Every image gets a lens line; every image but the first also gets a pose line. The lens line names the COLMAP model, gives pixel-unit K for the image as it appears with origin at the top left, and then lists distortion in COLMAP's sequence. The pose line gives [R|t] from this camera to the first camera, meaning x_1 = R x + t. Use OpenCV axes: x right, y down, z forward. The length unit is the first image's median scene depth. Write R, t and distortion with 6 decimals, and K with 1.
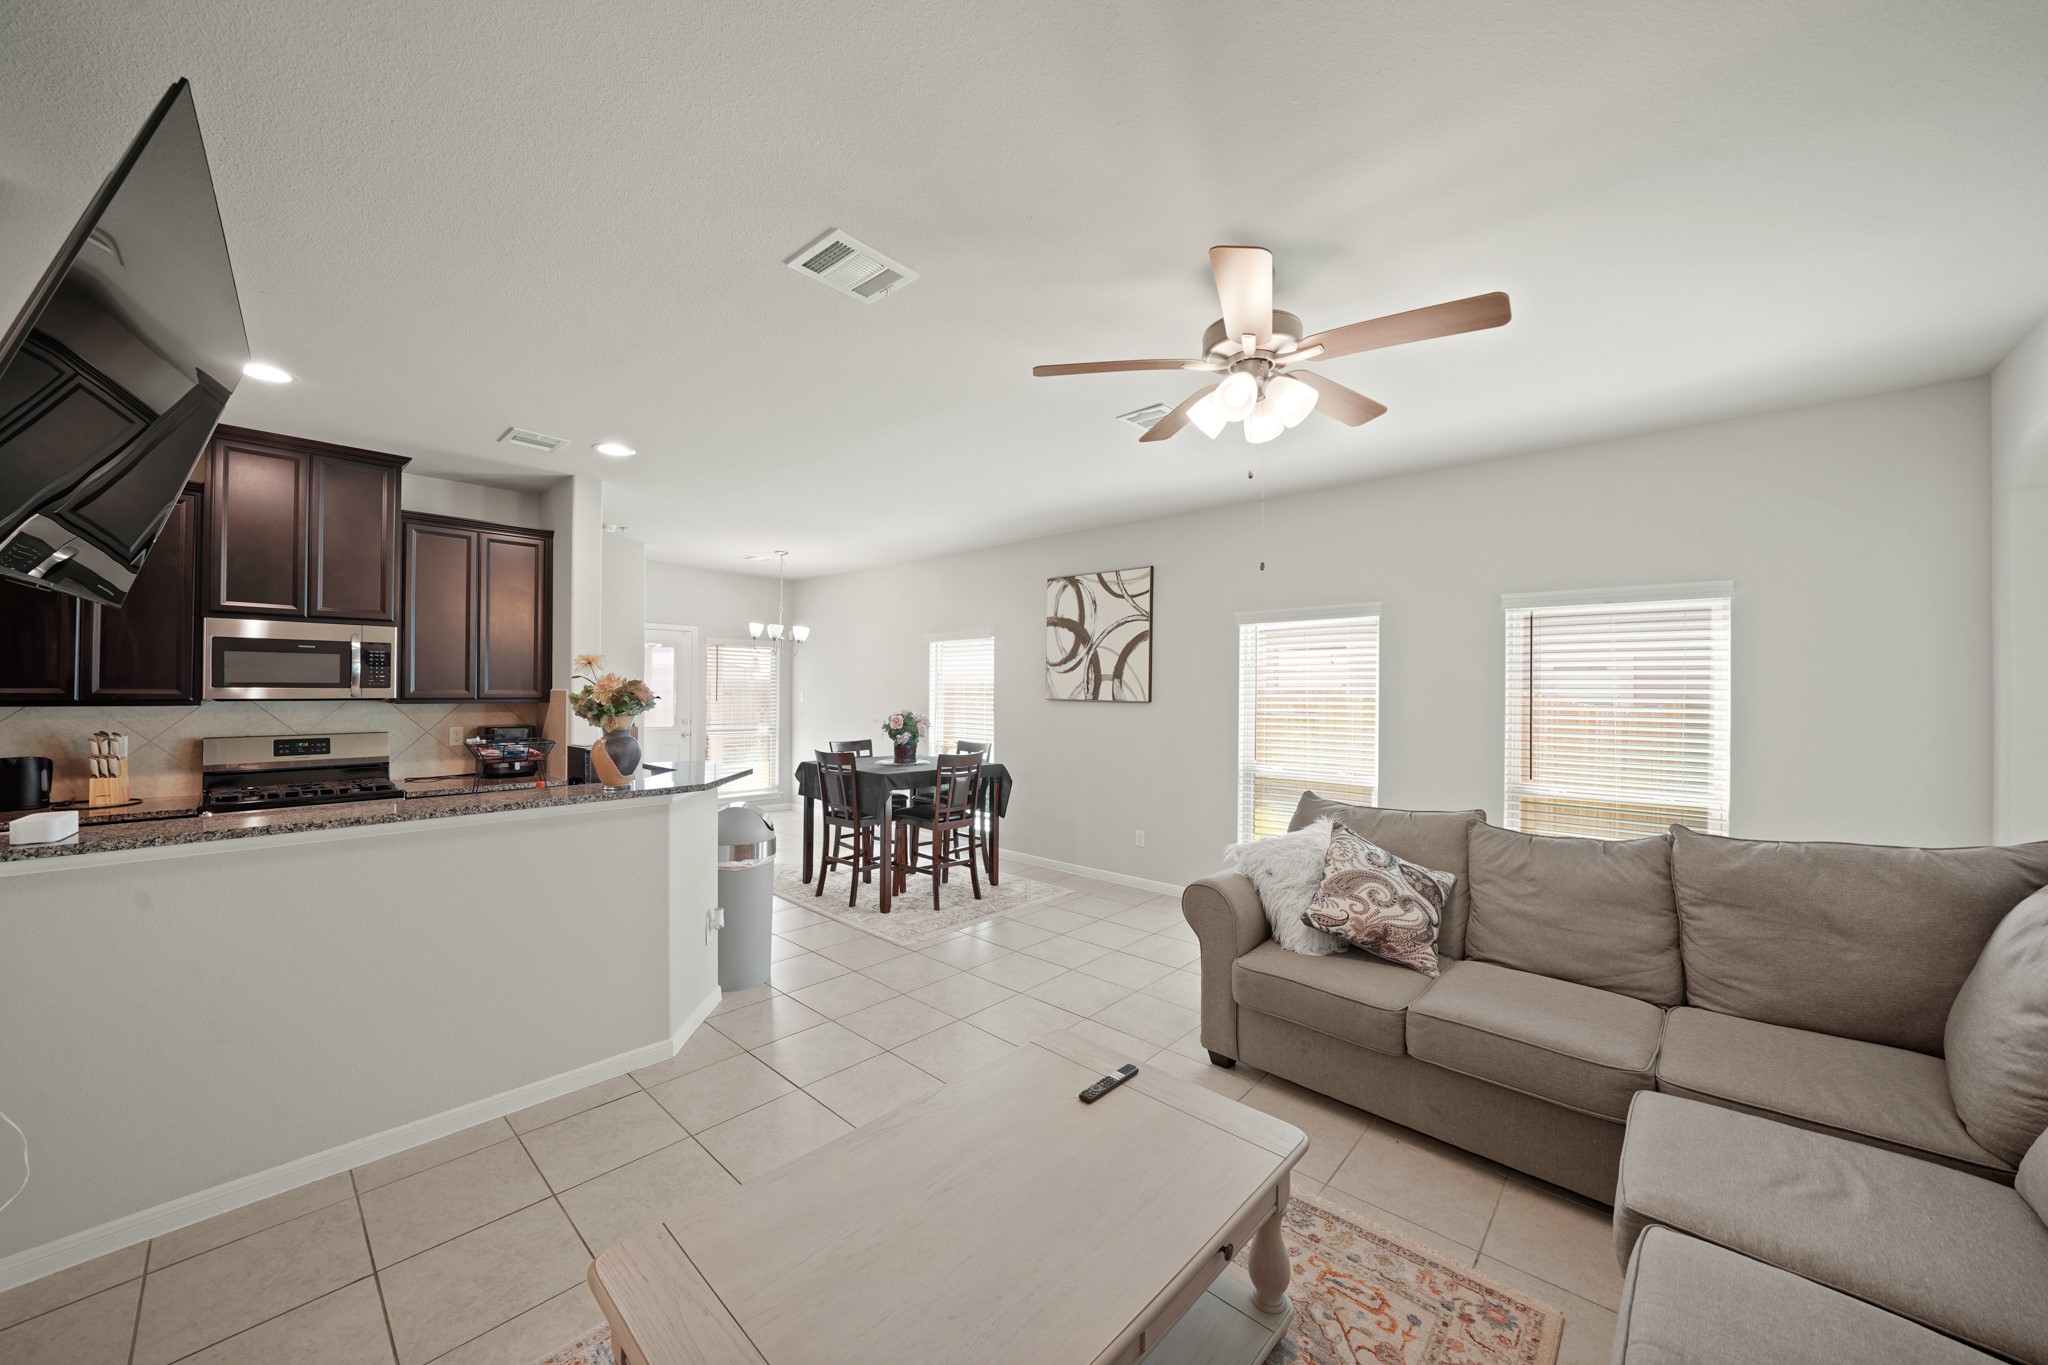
lens RADIAL K [[732.5, 0, 1010.9], [0, 732.5, 690.1], [0, 0, 1]] dist [-0.018441, 0.000013]
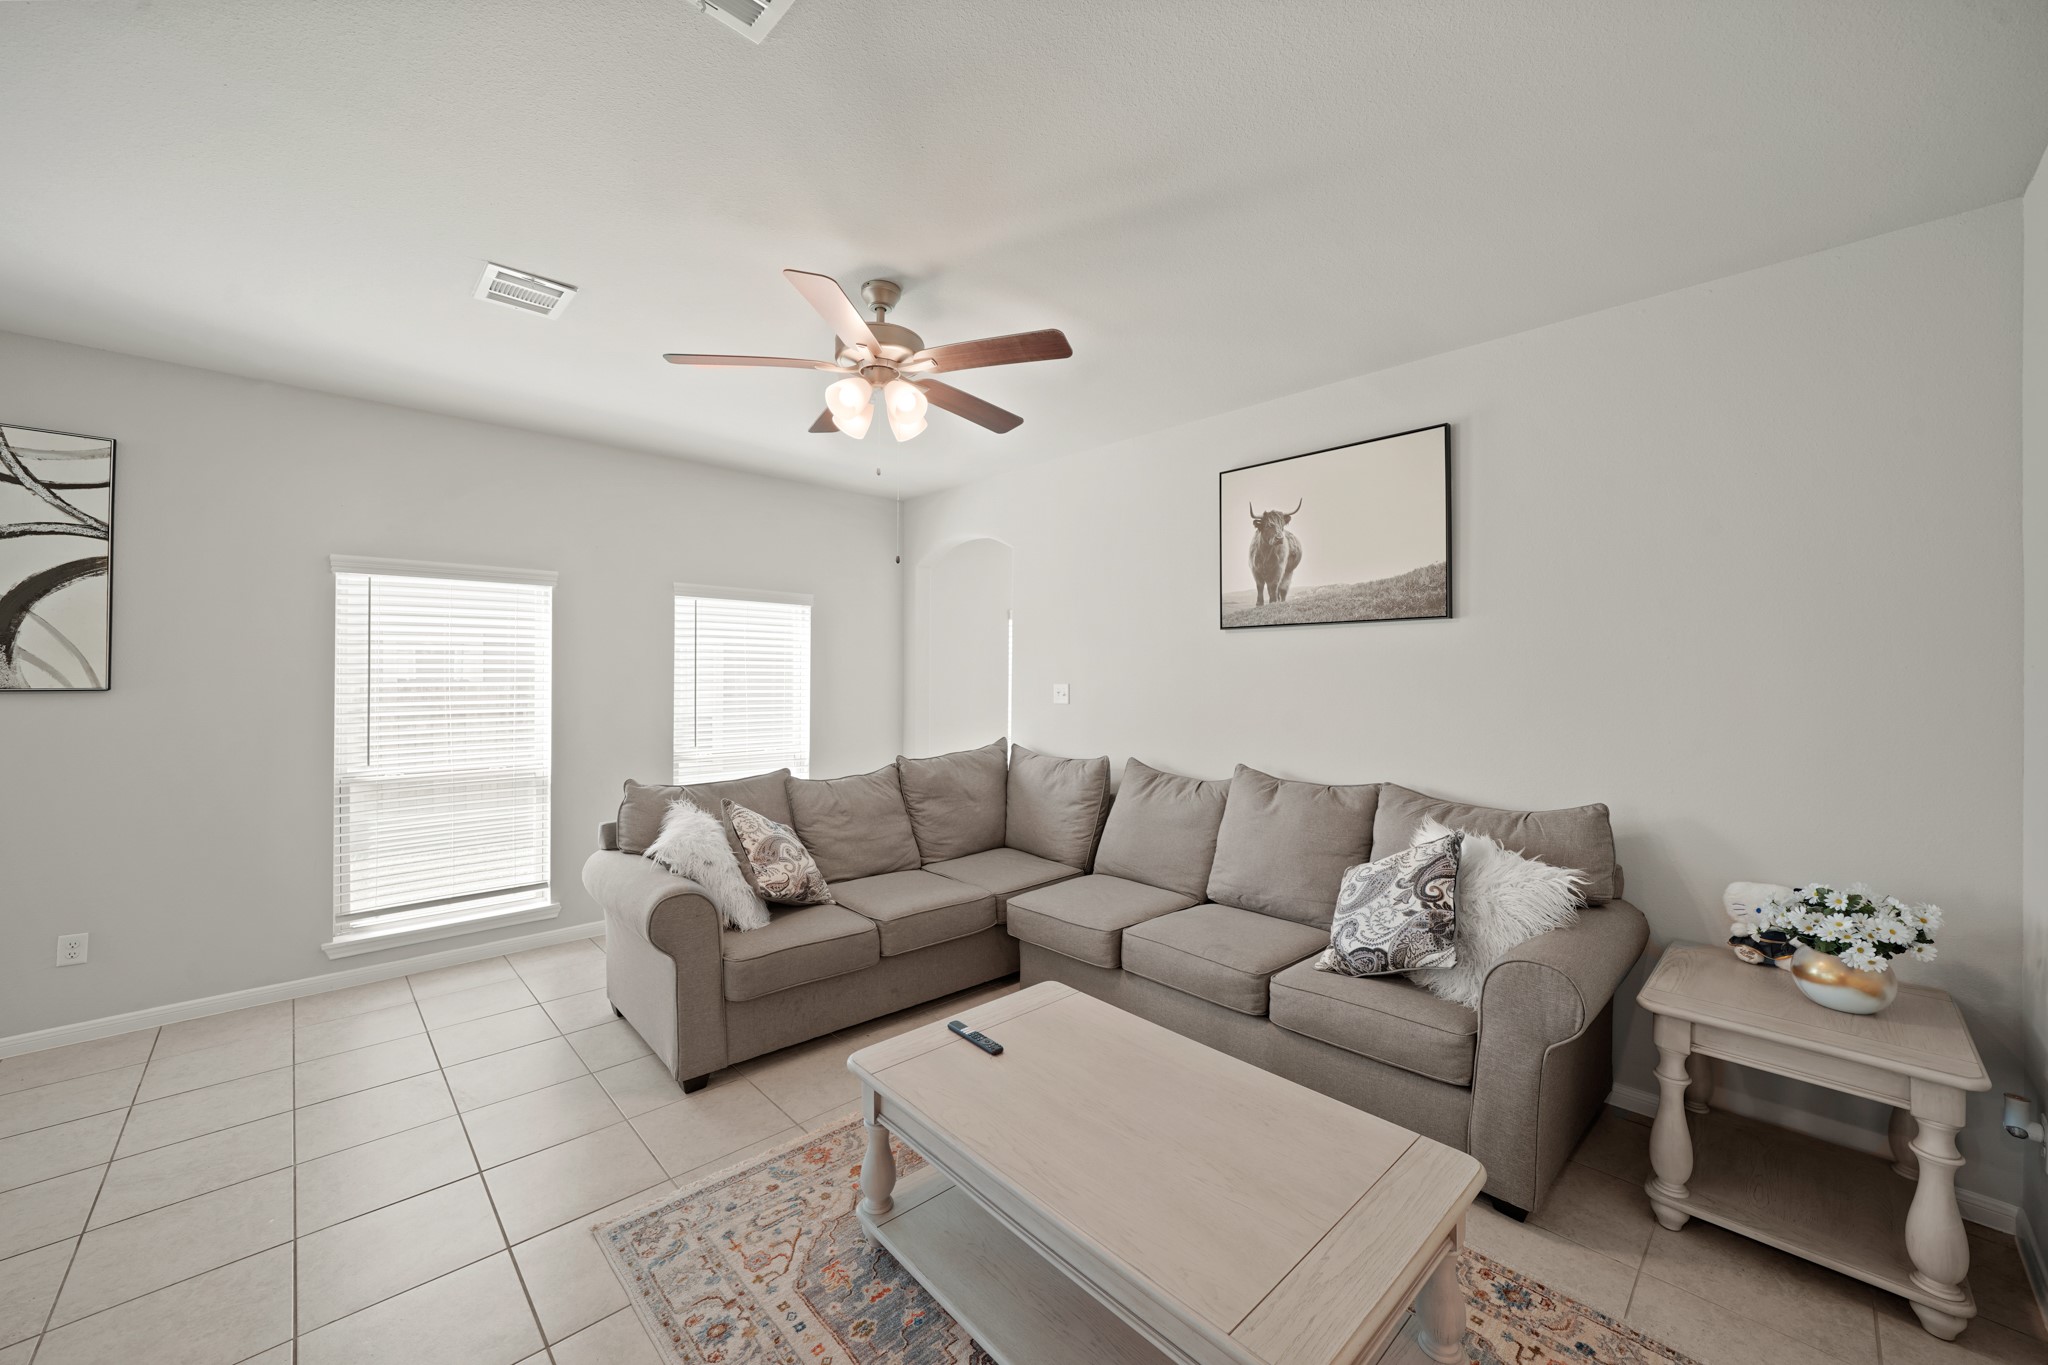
lens RADIAL K [[768.6, 0, 1019.6], [0, 768.6, 674.6], [0, 0, 1]] dist [-0.020036, 0.004979]
pose [[0.053170, -0.005734, 0.998569, -0.327151], [-0.003631, 0.999976, 0.005936, -0.000789], [-0.998579, -0.003942, 0.053148, 0.290909]]
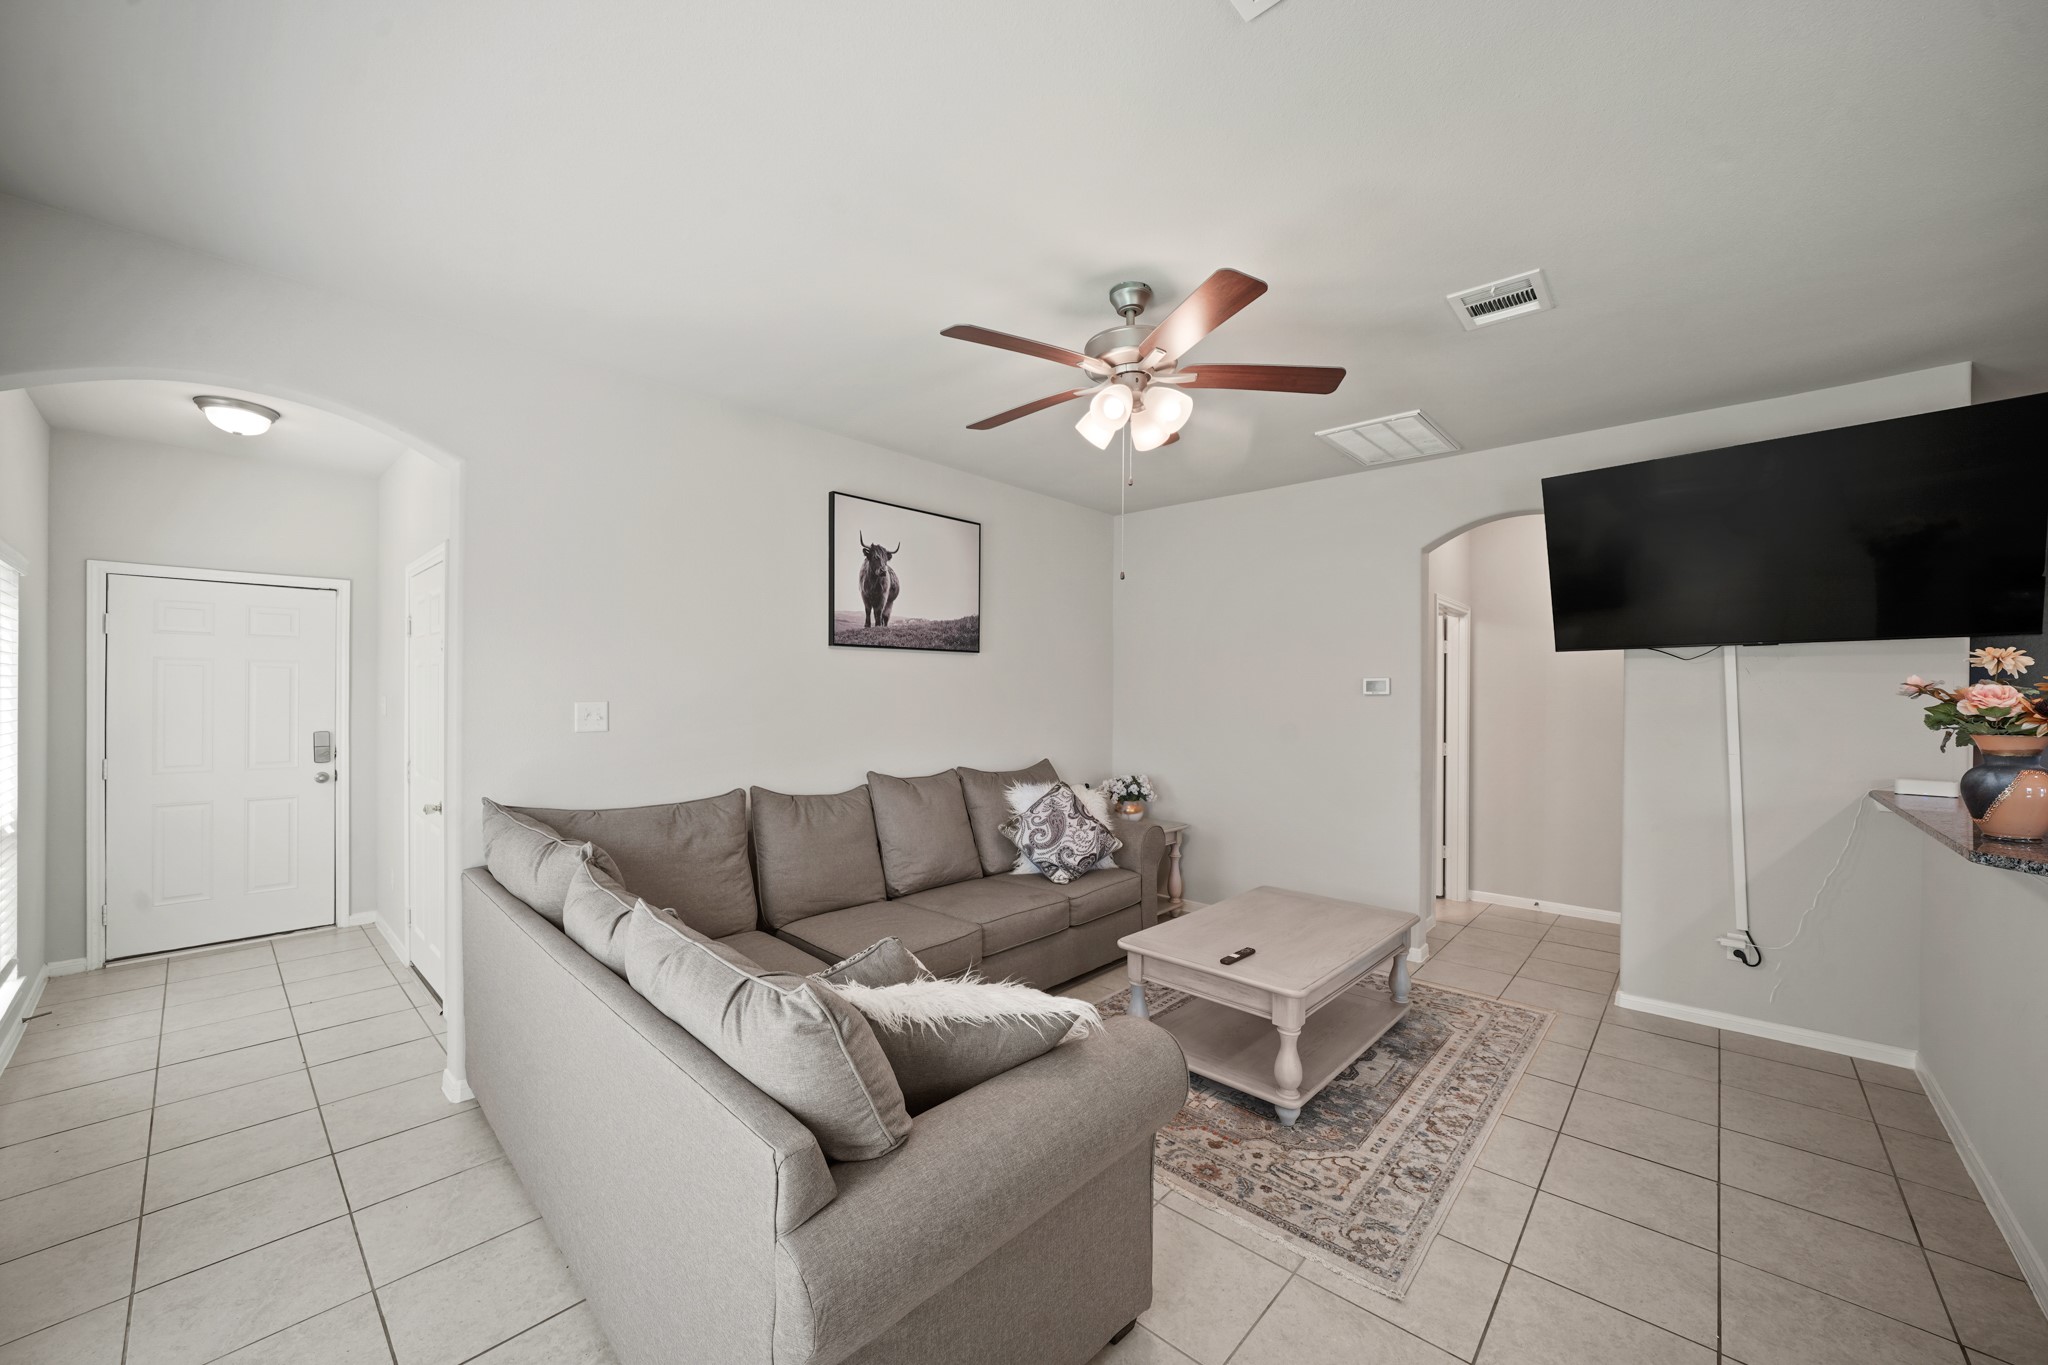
lens RADIAL K [[774.3, 0, 1008.9], [0, 774.3, 693.6], [0, 0, 1]] dist [-0.026428, 0.007084]
pose [[-0.999906, -0.012646, -0.005386, 0.201467], [-0.012665, 0.999914, 0.003516, 0.001985], [0.005341, 0.003584, -0.999979, 0.847131]]
